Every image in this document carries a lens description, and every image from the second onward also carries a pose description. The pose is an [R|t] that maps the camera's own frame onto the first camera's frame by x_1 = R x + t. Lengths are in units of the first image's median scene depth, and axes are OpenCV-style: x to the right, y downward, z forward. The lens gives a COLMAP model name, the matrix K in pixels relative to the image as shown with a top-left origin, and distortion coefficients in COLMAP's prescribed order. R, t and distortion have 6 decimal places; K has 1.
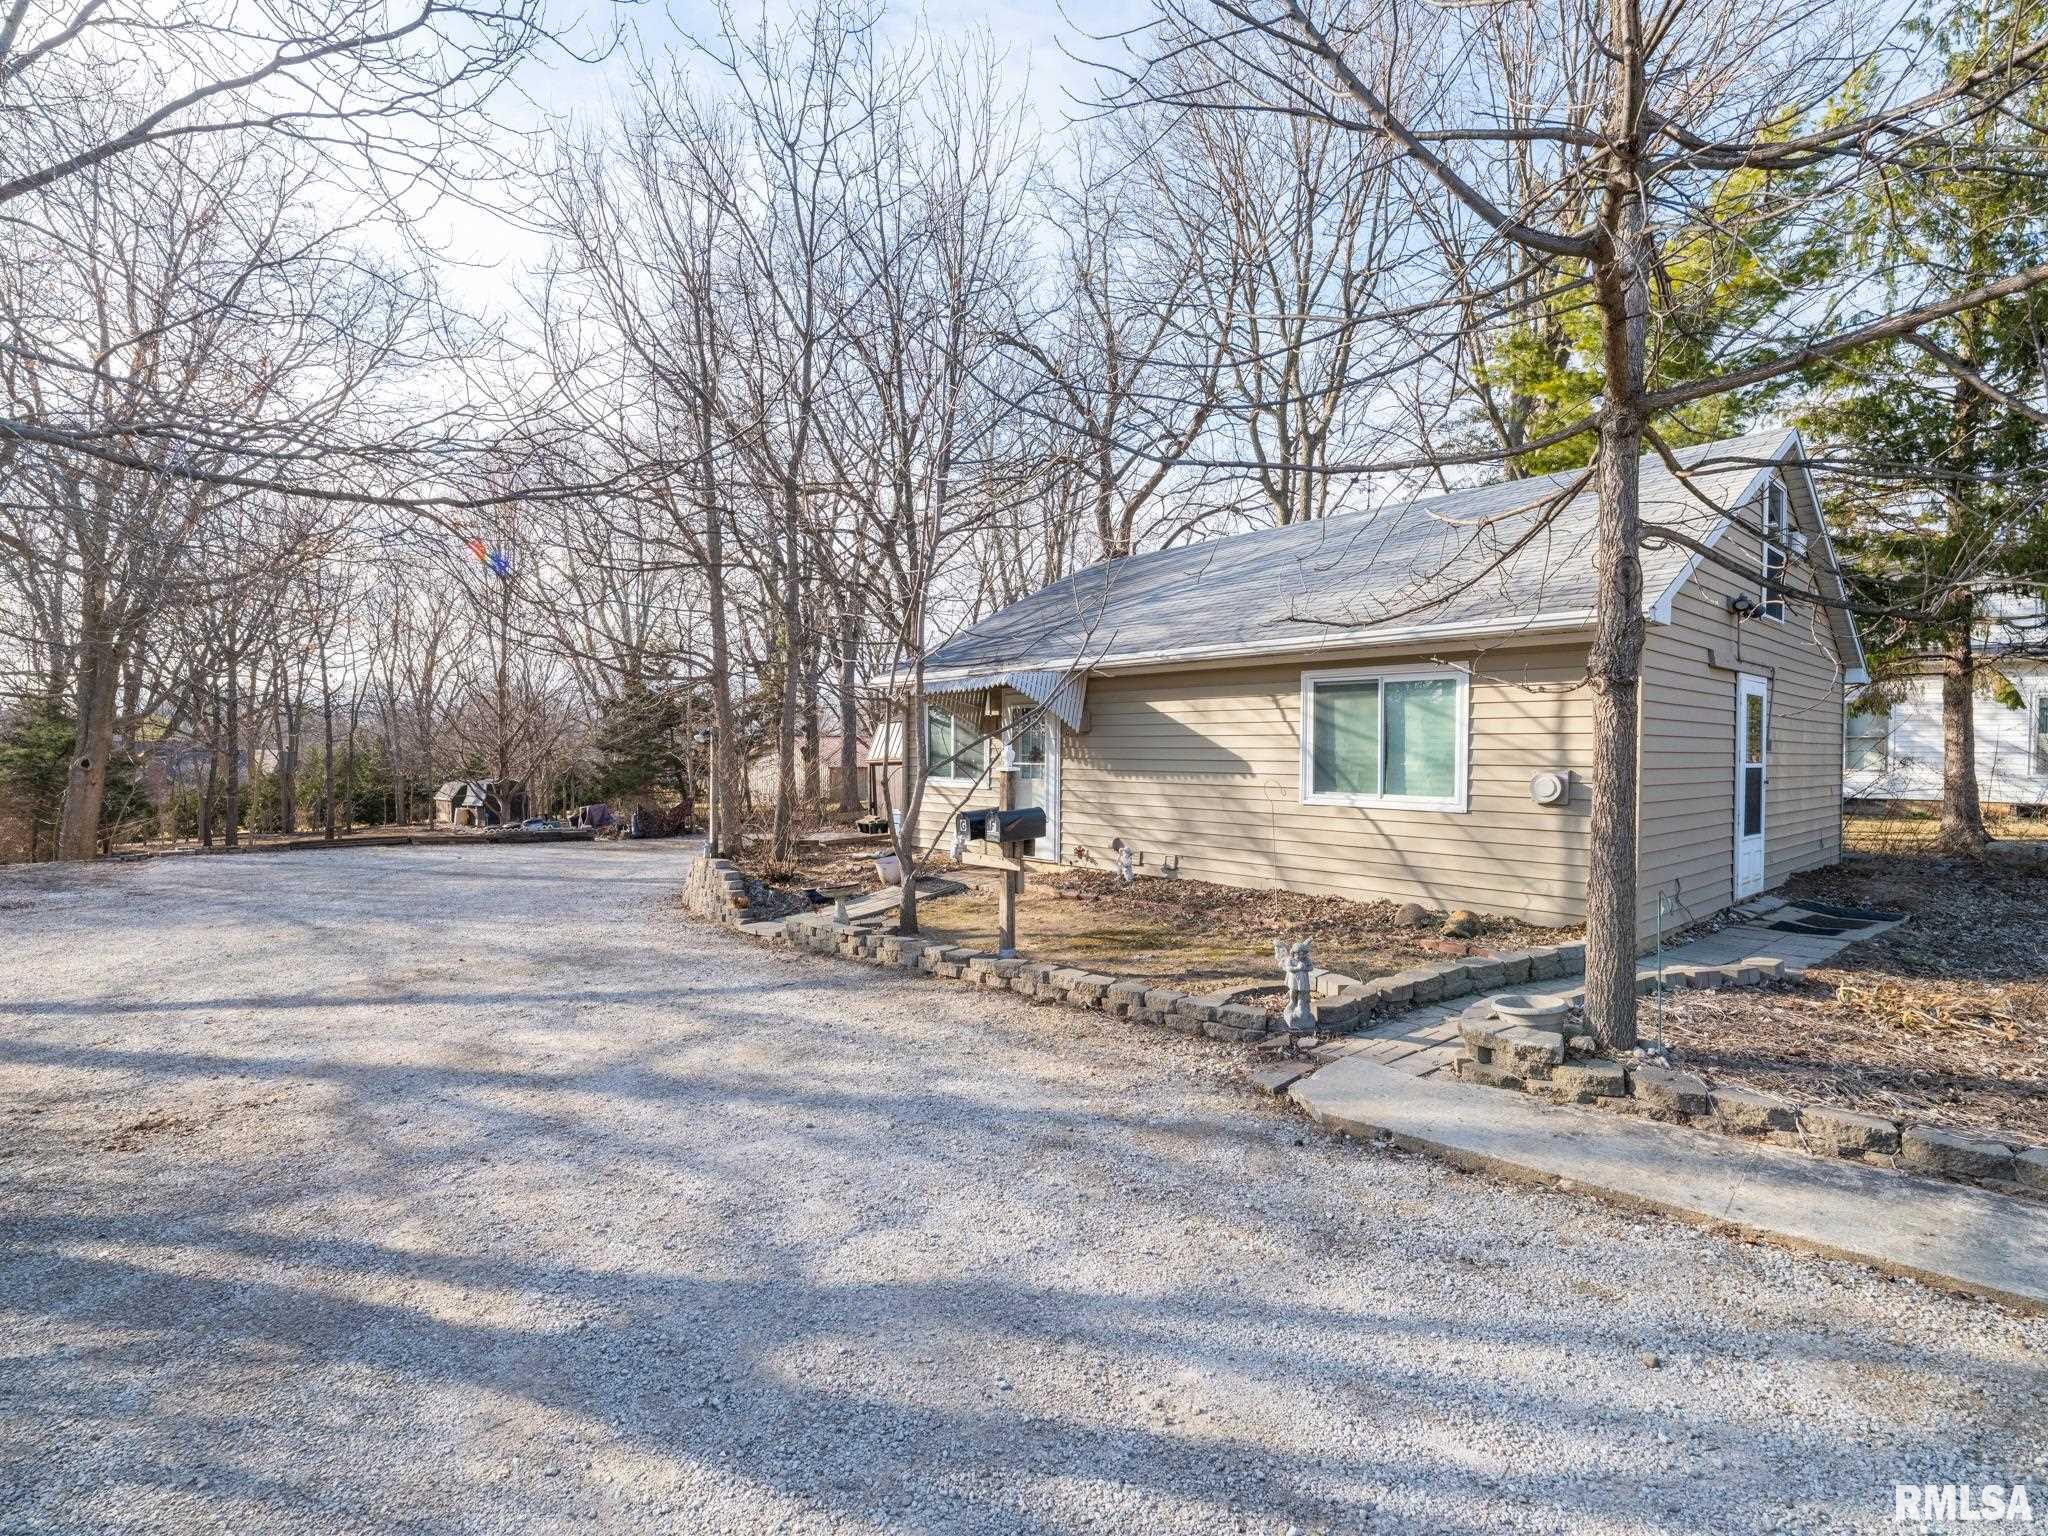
lens RADIAL K [[936.8, 0, 1014.2], [0, 936.8, 764.4], [0, 0, 1]] dist [0.001878, 0.000218]
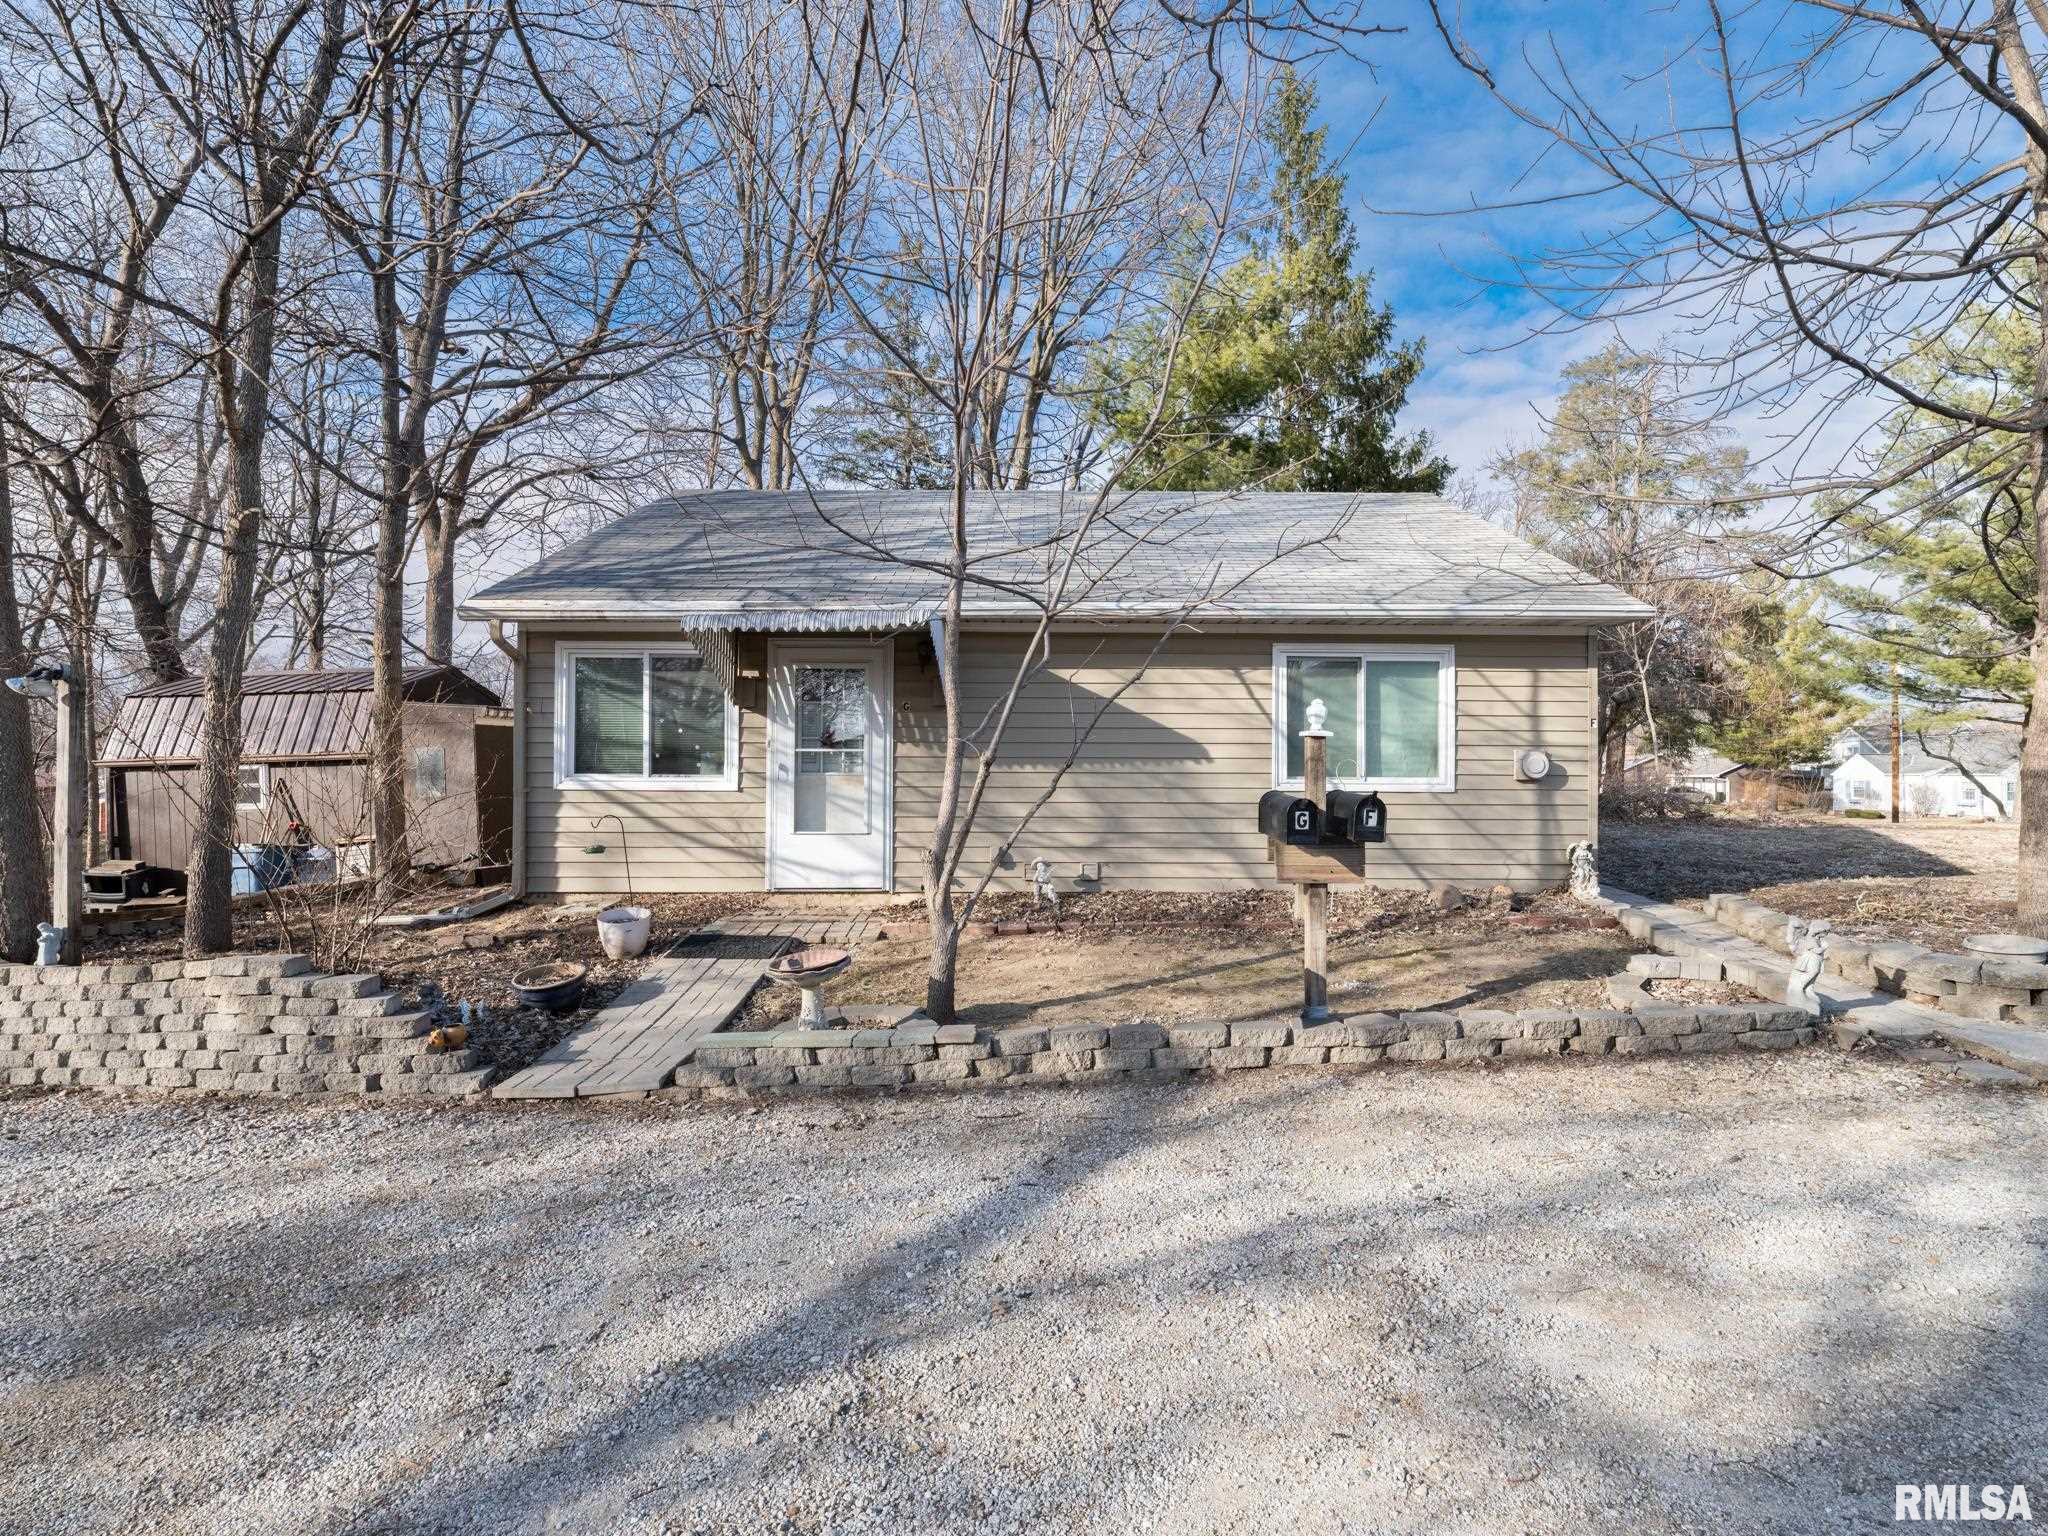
lens RADIAL K [[936.8, 0, 1024.0], [0, 936.8, 769.6], [0, 0, 1]] dist [0.001878, 0.000218]
pose [[0.667772, 0.002077, 0.744363, -0.557801], [0.009756, 0.999886, -0.011542, 0.032035], [-0.744302, 0.014969, 0.667676, 0.616182]]
